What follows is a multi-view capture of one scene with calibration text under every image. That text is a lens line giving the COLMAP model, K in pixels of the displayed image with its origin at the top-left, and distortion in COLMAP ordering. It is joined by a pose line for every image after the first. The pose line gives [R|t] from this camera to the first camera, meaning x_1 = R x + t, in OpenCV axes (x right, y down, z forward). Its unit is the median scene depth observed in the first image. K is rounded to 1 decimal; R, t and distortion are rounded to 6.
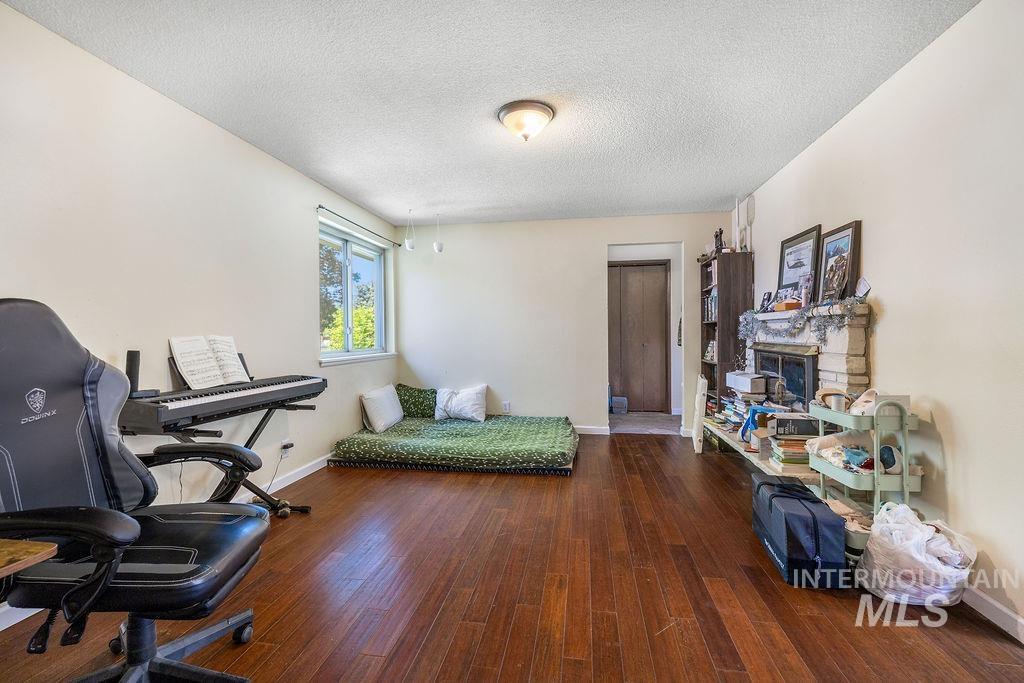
lens RADIAL K [[458.0, 0, 510.2], [0, 458.0, 338.9], [0, 0, 1]] dist [-0.000410, -0.002467]
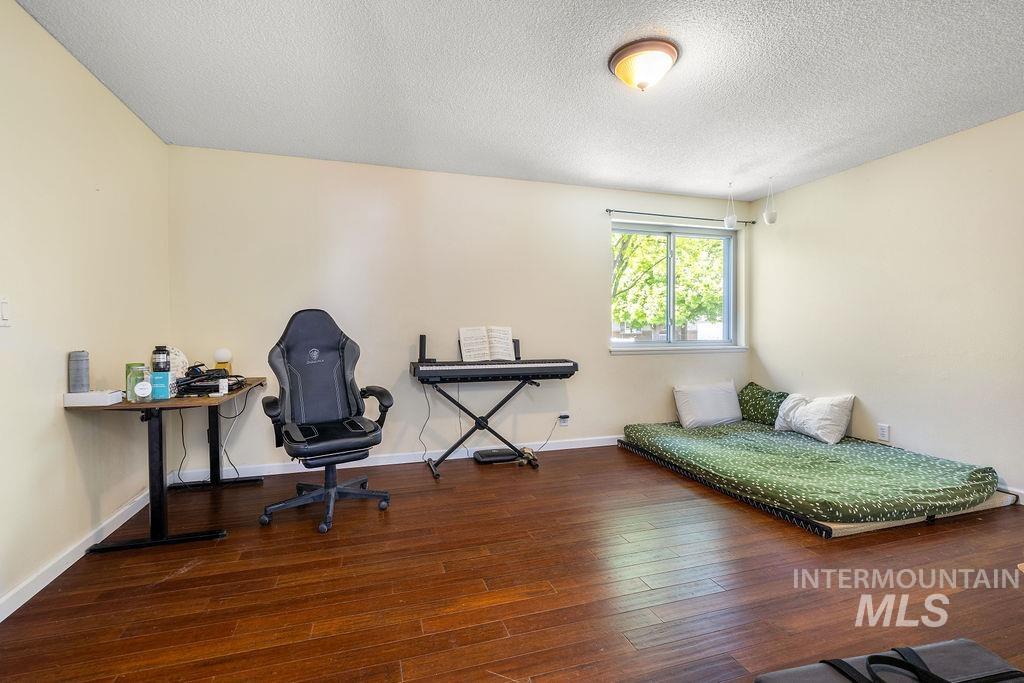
lens RADIAL K [[458.0, 0, 511.0], [0, 458.0, 338.8], [0, 0, 1]] dist [-0.000410, -0.002467]
pose [[0.451023, 0.018693, -0.892317, 0.461804], [-0.006623, 0.999823, 0.017597, 0.004379], [0.892488, -0.002027, 0.451067, 0.278694]]
